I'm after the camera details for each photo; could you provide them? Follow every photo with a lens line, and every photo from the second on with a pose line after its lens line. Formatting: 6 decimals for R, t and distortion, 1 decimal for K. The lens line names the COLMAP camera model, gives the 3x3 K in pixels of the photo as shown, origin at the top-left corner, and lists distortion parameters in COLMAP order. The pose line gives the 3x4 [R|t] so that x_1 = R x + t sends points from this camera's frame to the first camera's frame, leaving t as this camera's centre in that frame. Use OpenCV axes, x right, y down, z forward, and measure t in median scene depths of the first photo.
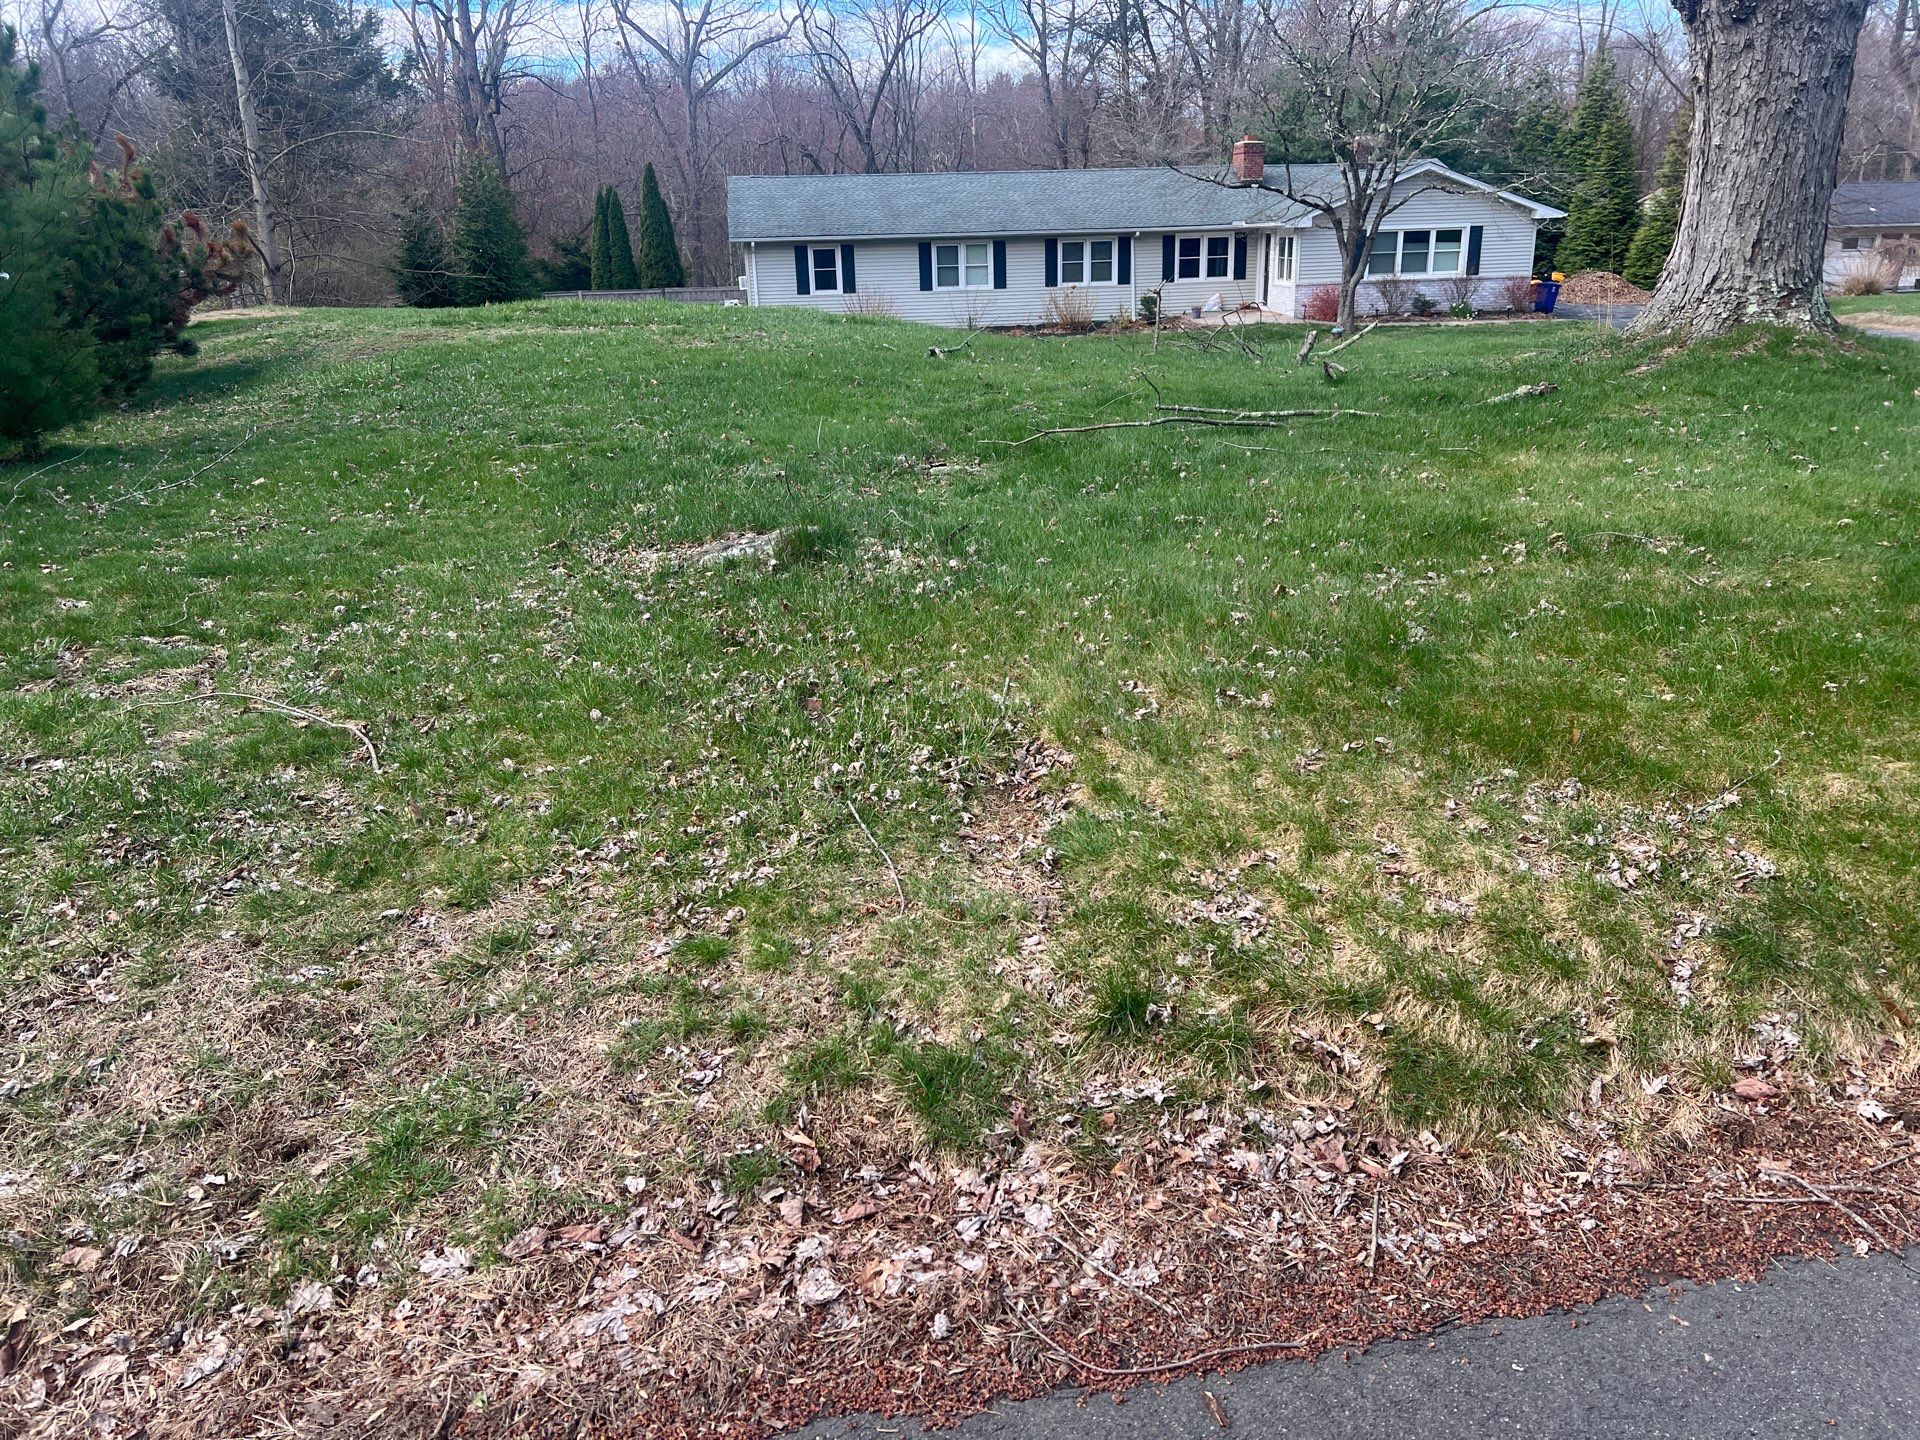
lens RADIAL K [[1380.3, 0, 960.0], [0, 1380.3, 720.0], [0, 0, 1]] dist [0.001869, 0.001521]
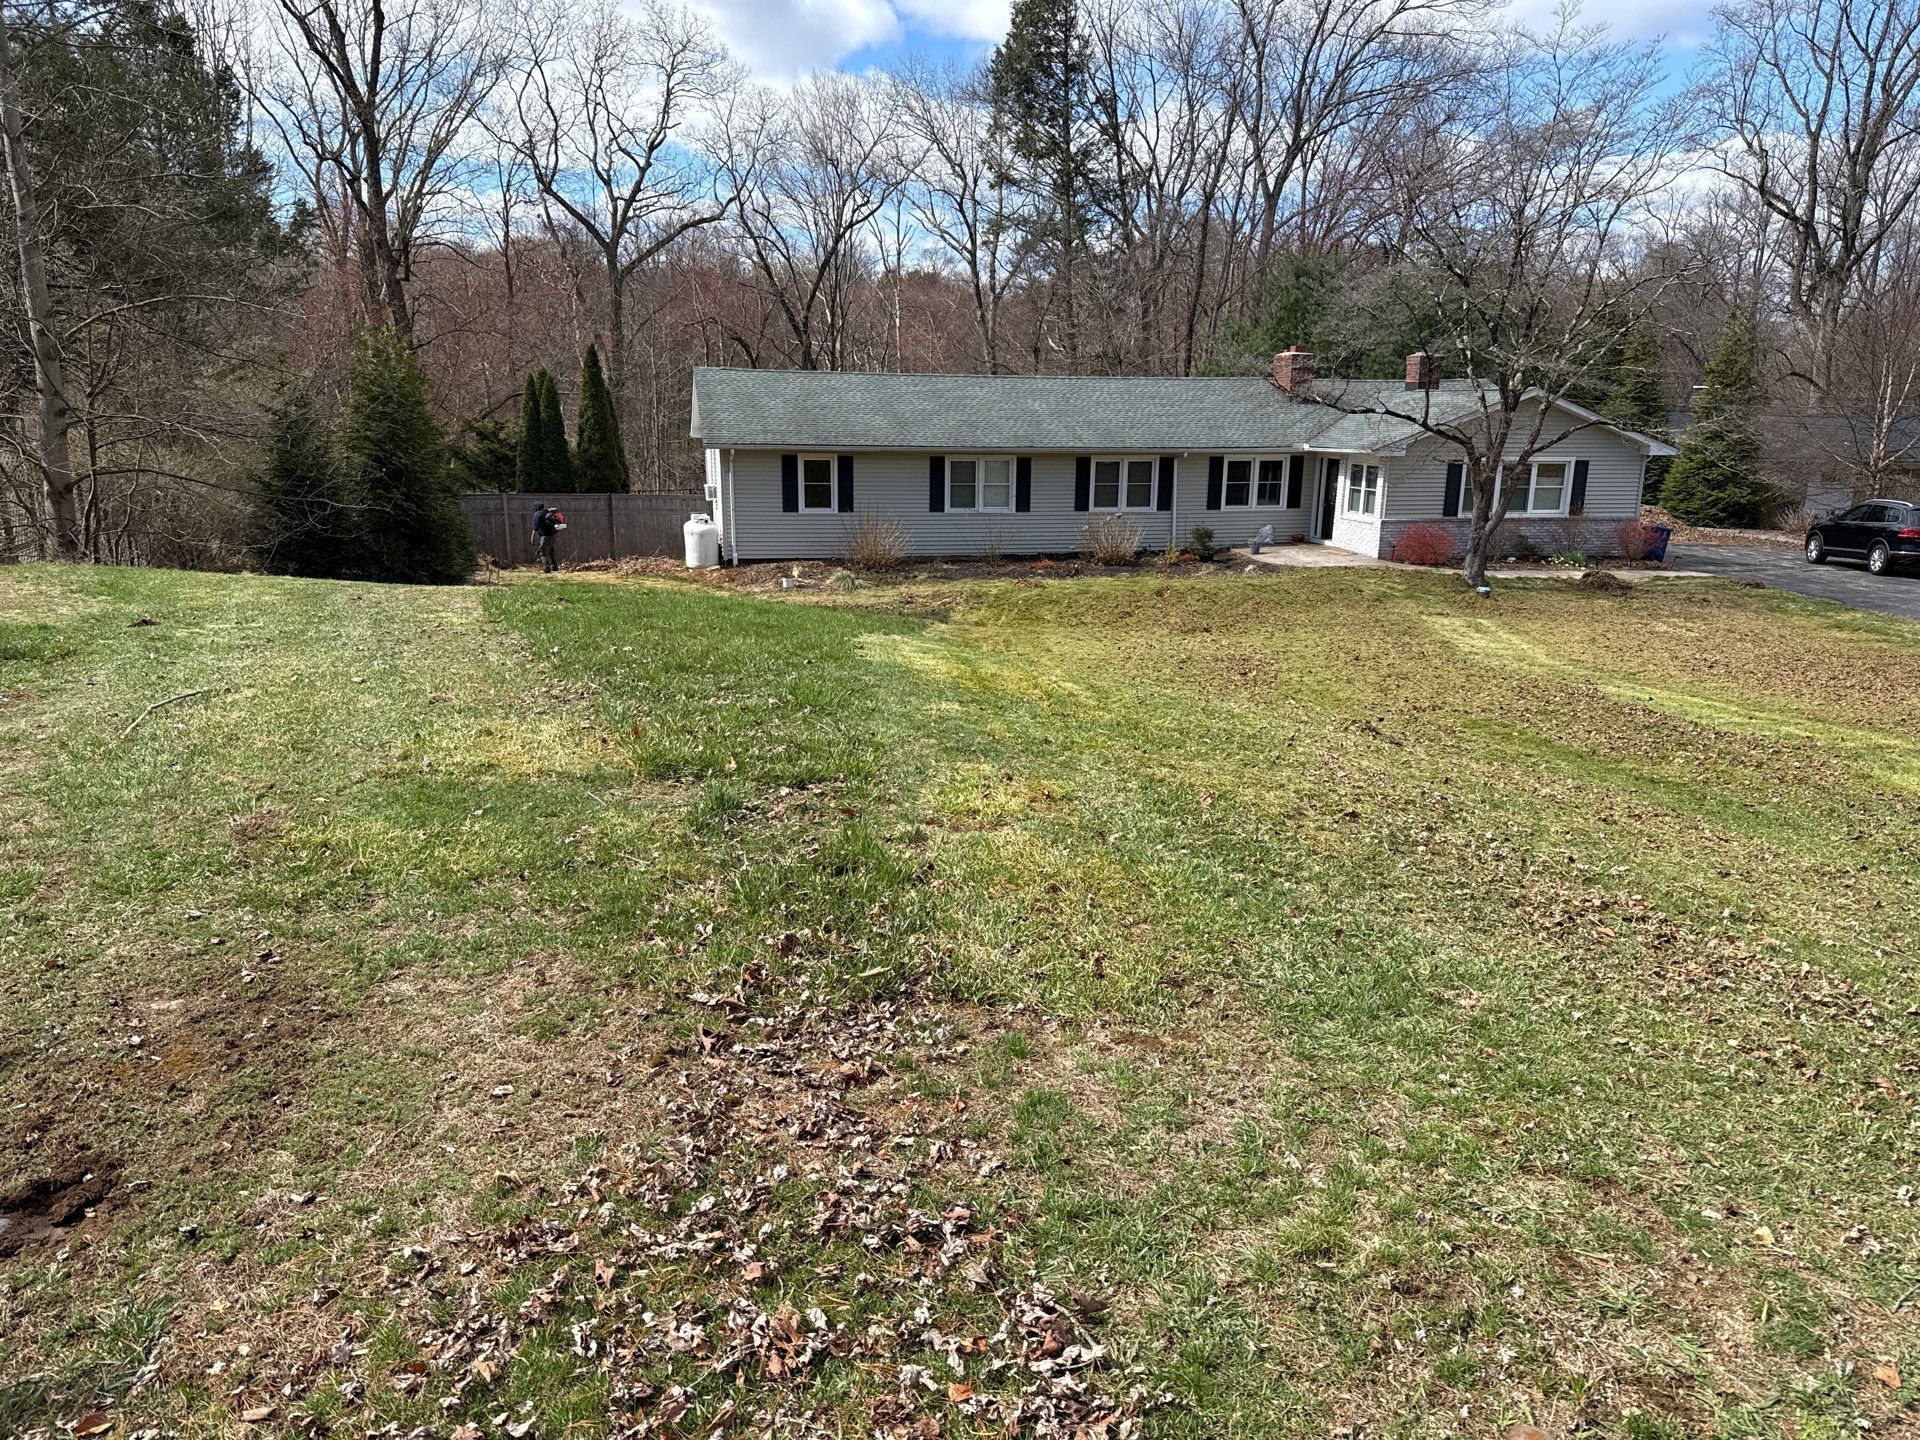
lens RADIAL K [[1270.2, 0, 959.7], [0, 1270.2, 768.4], [0, 0, 1]] dist [0.051942, -0.079404]
pose [[0.995095, 0.010660, 0.098344, -0.083380], [-0.004036, 0.997724, -0.067313, -0.101285], [-0.098838, 0.066586, 0.992873, 0.235717]]
